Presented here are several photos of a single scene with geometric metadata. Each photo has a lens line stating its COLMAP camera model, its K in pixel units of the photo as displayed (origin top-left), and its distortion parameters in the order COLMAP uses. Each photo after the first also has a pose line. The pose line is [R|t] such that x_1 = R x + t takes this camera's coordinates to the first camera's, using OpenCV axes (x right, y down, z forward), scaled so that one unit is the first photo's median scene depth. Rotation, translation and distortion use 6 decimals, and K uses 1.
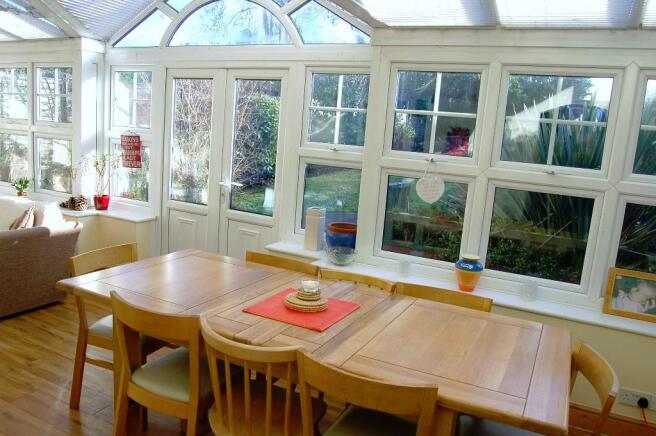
lens RADIAL K [[510.7, 0, 327.6], [0, 510.7, 220.4], [0, 0, 1]] dist [-0.065887, 0.010275]
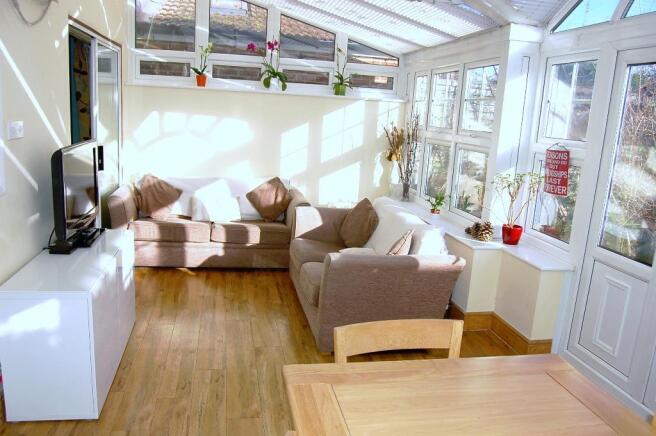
lens RADIAL K [[510.7, 0, 325.0], [0, 510.7, 217.7], [0, 0, 1]] dist [-0.065887, 0.010275]
pose [[0.599884, 0.122150, -0.790707, -0.006317], [-0.152567, 0.987607, 0.036820, -0.047192], [0.785406, 0.098548, 0.611086, 0.300438]]
